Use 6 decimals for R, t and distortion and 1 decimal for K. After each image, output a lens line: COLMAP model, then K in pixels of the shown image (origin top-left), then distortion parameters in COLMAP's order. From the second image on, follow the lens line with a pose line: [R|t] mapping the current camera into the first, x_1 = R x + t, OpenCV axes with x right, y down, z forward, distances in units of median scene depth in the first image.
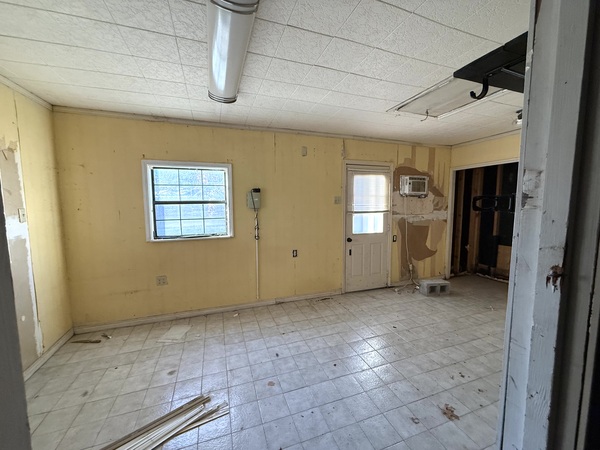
lens RADIAL K [[238.8, 0, 300.3], [0, 238.8, 223.6], [0, 0, 1]] dist [-0.001203, -0.000133]
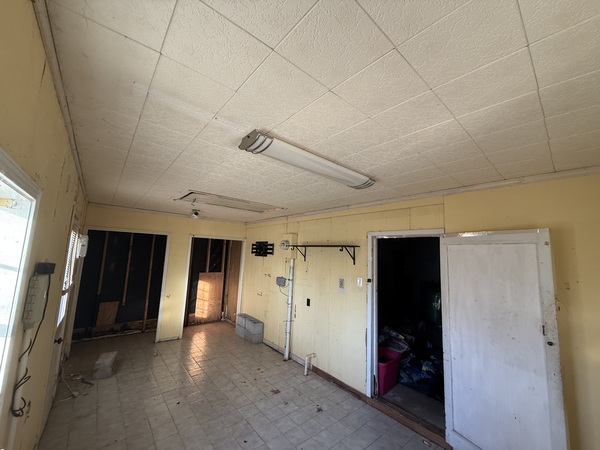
lens RADIAL K [[238.8, 0, 302.1], [0, 238.8, 225.2], [0, 0, 1]] dist [-0.001203, -0.000133]
pose [[-0.350935, 0.102547, 0.930768, -0.654378], [0.046156, 0.994672, -0.092185, -0.149915], [-0.935261, 0.010610, -0.353799, 0.743194]]
